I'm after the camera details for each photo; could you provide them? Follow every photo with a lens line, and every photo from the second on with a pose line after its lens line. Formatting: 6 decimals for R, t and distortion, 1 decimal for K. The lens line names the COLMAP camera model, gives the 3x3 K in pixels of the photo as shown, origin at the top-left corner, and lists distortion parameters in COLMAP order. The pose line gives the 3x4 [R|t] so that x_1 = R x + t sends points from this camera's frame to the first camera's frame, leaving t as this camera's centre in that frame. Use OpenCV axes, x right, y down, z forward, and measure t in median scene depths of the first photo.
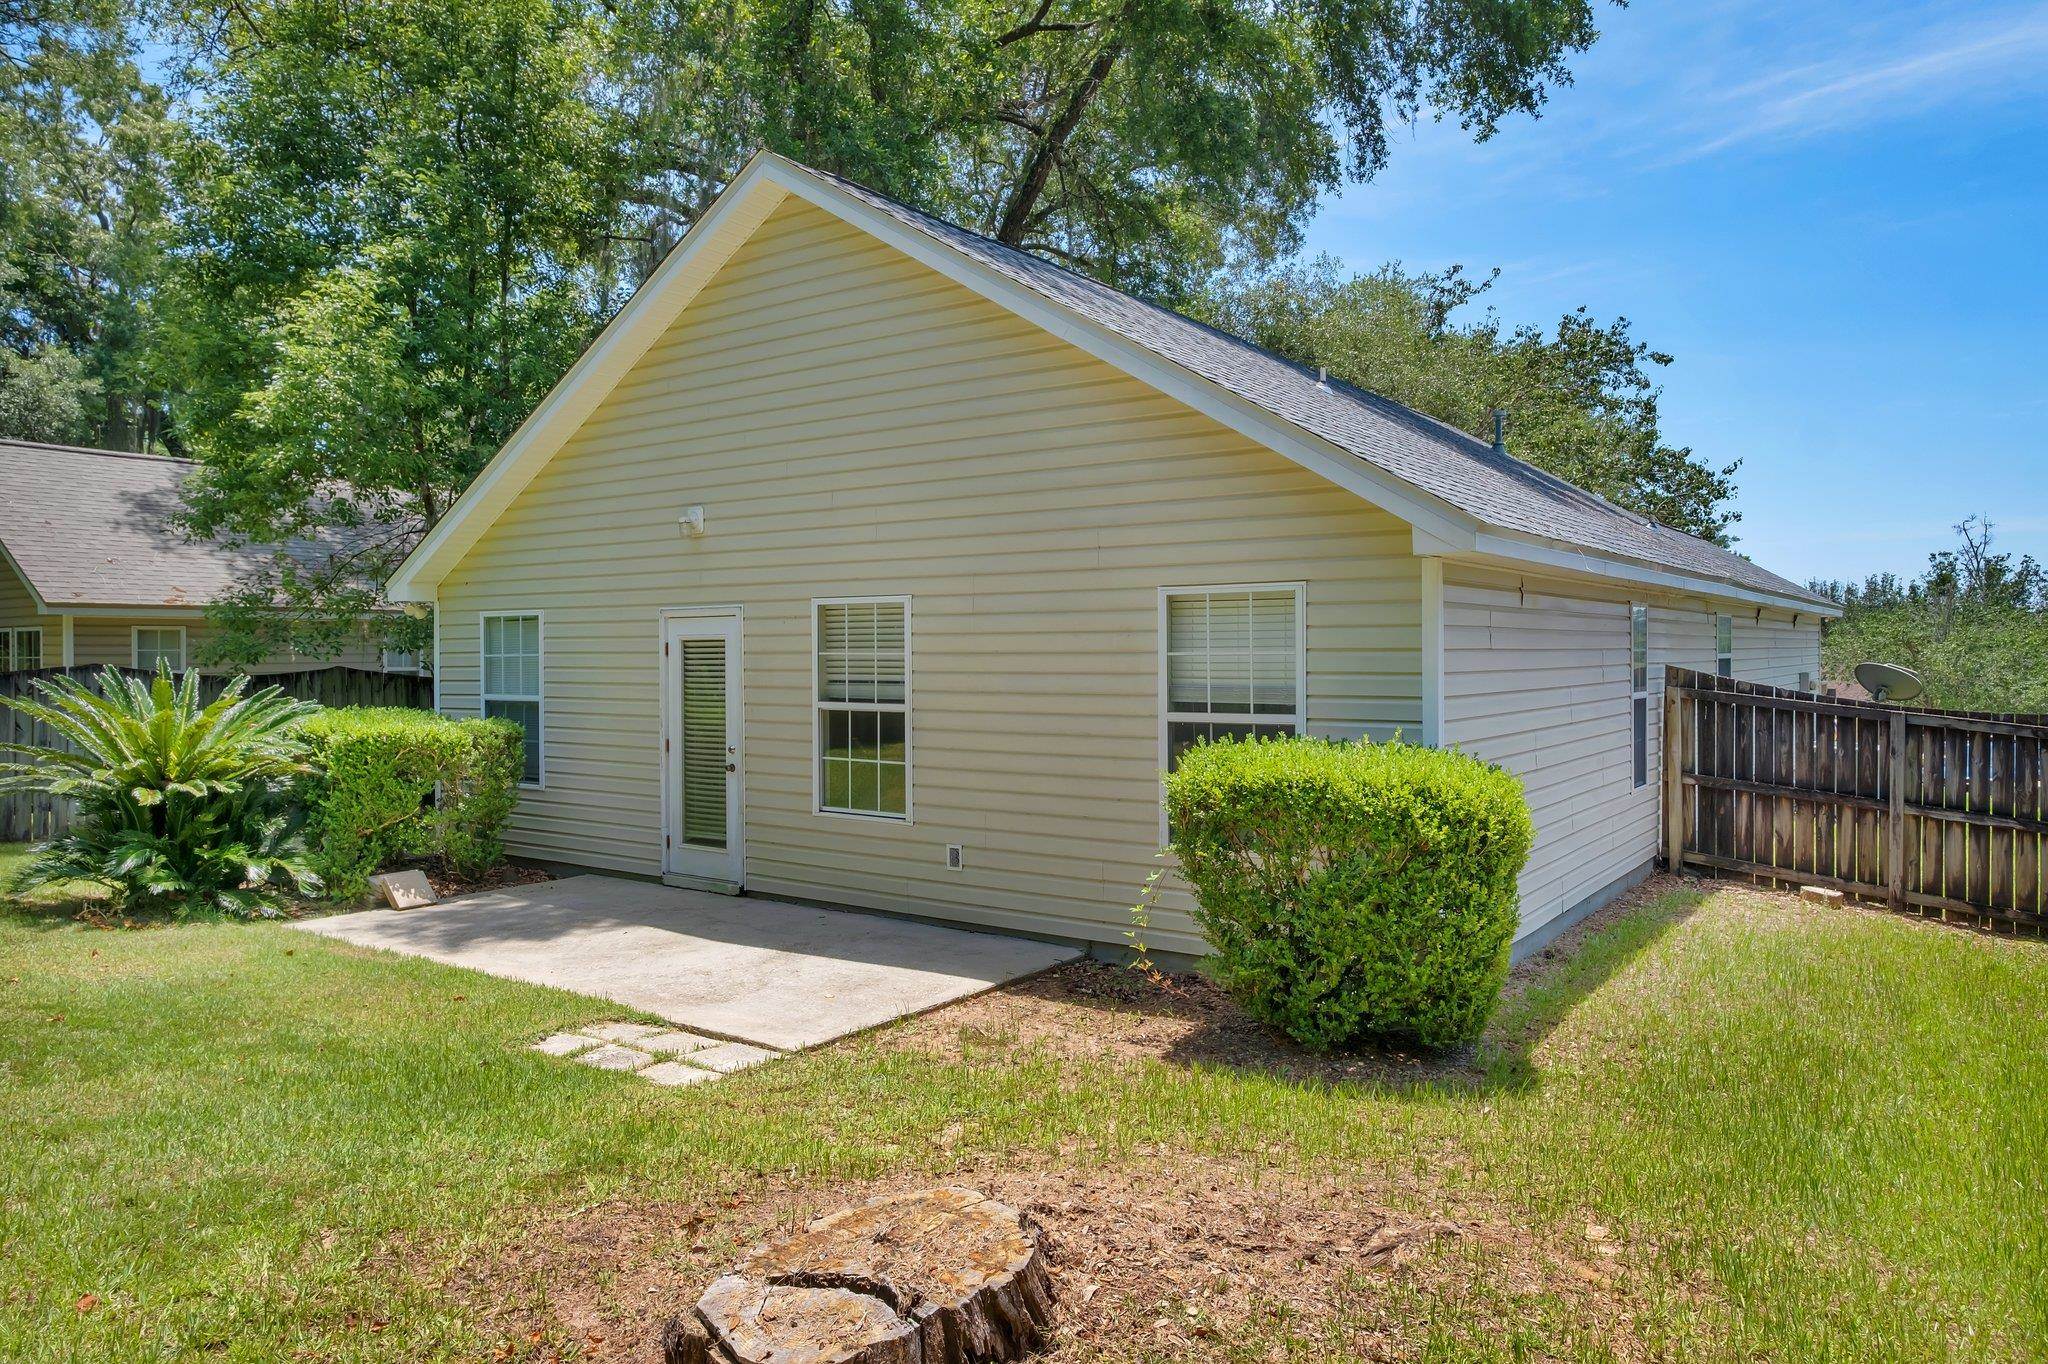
lens RADIAL K [[1353.9, 0, 1024.0], [0, 1353.9, 682.0], [0, 0, 1]] dist [-0.001333, -0.000097]
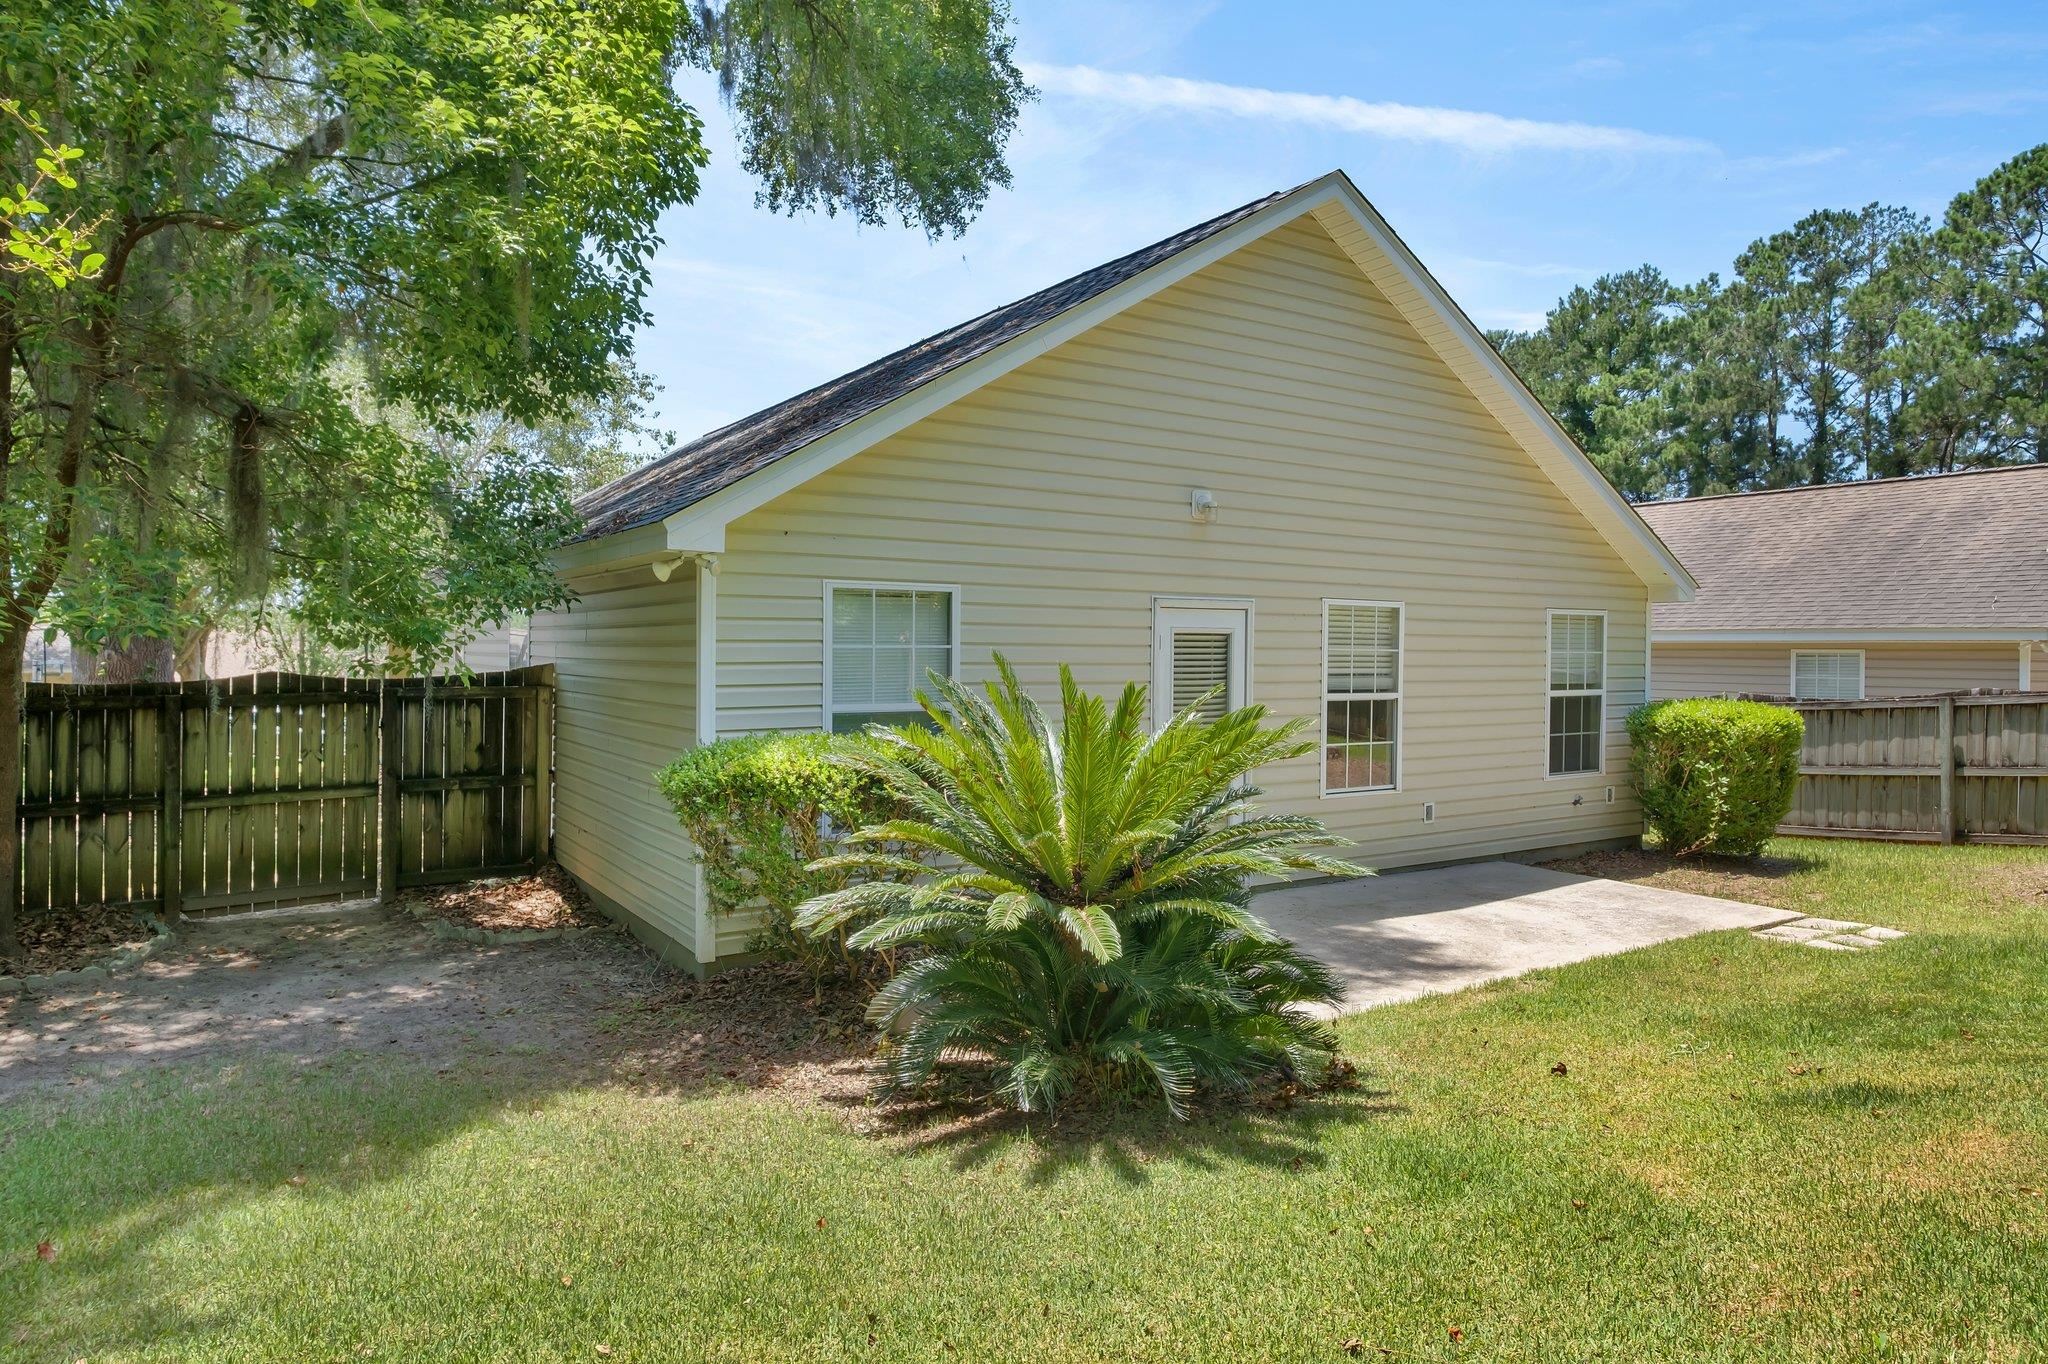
lens RADIAL K [[1235.7, 0, 1024.0], [0, 1235.7, 682.0], [0, 0, 1]] dist [0.000157, -0.000012]
pose [[0.367338, -0.021323, 0.929843, -1.205056], [0.008436, 0.999772, 0.019594, -0.016950], [-0.930049, 0.000646, 0.367434, 0.890865]]
